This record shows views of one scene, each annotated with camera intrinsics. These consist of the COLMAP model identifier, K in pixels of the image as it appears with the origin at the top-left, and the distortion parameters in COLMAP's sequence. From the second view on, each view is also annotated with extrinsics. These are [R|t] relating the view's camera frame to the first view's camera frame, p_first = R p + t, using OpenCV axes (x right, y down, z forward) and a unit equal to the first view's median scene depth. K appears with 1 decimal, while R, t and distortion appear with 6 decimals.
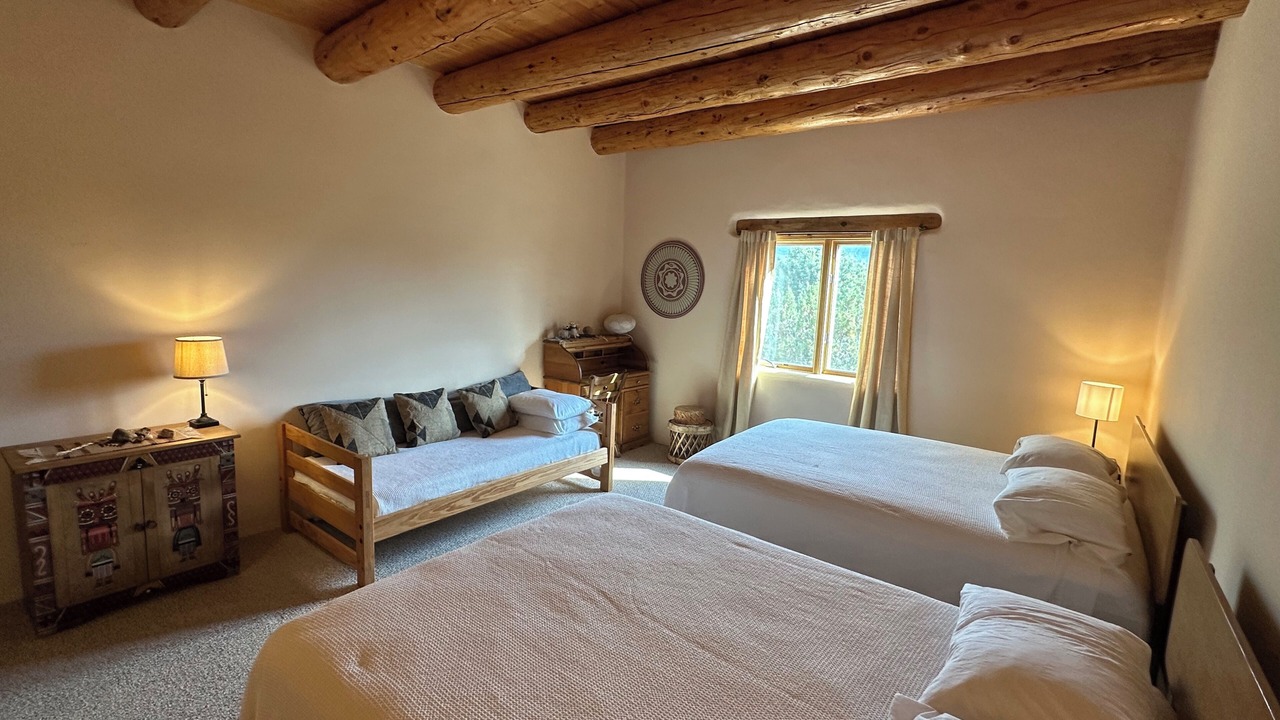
lens RADIAL K [[569.9, 0, 638.1], [0, 569.9, 362.8], [0, 0, 1]] dist [-0.004938, -0.000209]
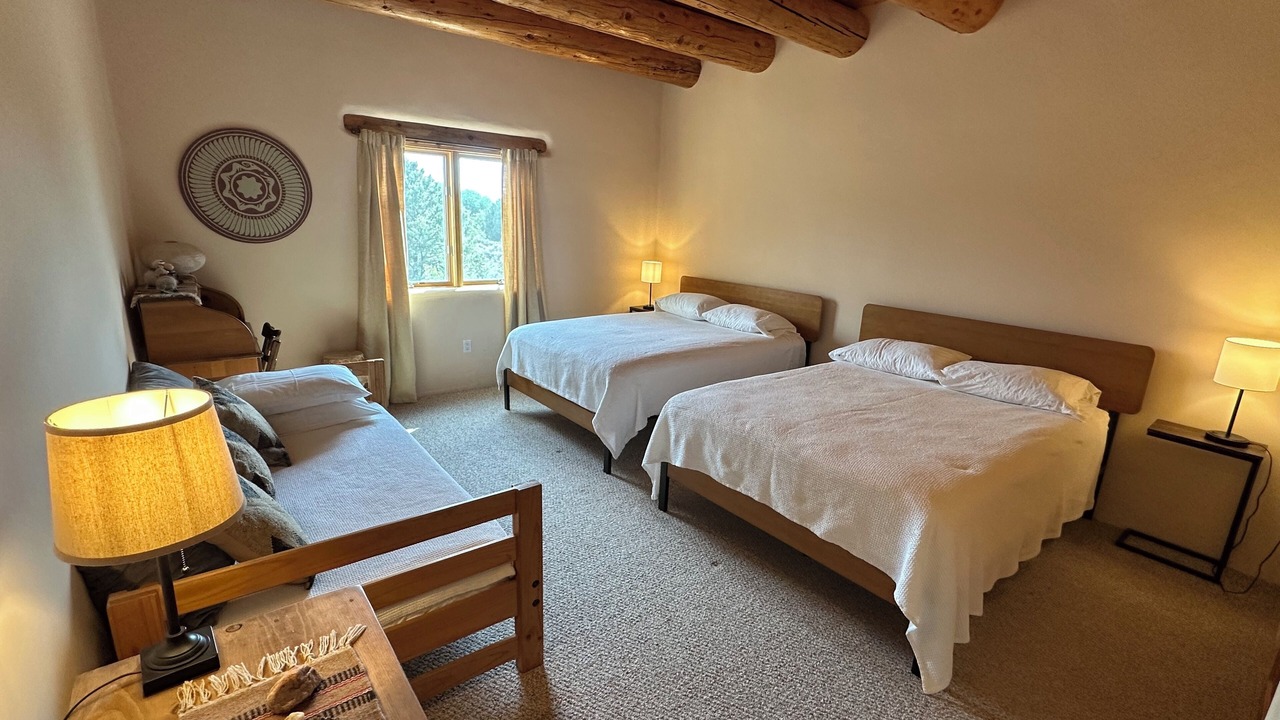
lens RADIAL K [[569.9, 0, 640.1], [0, 569.9, 364.1], [0, 0, 1]] dist [-0.004938, -0.000209]
pose [[0.242924, -0.267661, 0.932387, -0.762157], [0.107704, 0.962678, 0.248295, -0.083928], [-0.964048, 0.040105, 0.262686, 0.526981]]
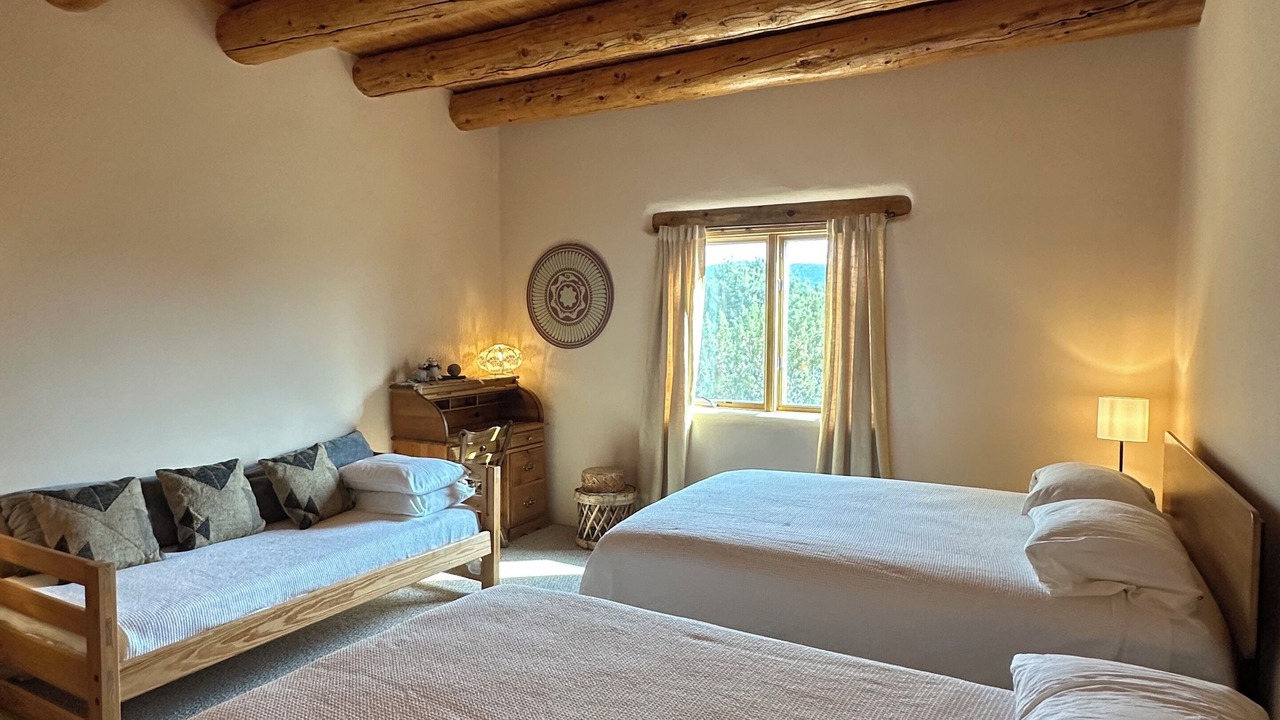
lens RADIAL K [[760.5, 0, 639.0], [0, 760.5, 362.4], [0, 0, 1]] dist [-0.003193, -0.001238]
pose [[0.987007, -0.042951, 0.154828, -0.010392], [0.056011, 0.995139, -0.081003, 0.033349], [-0.150597, 0.088622, 0.984615, 0.044803]]
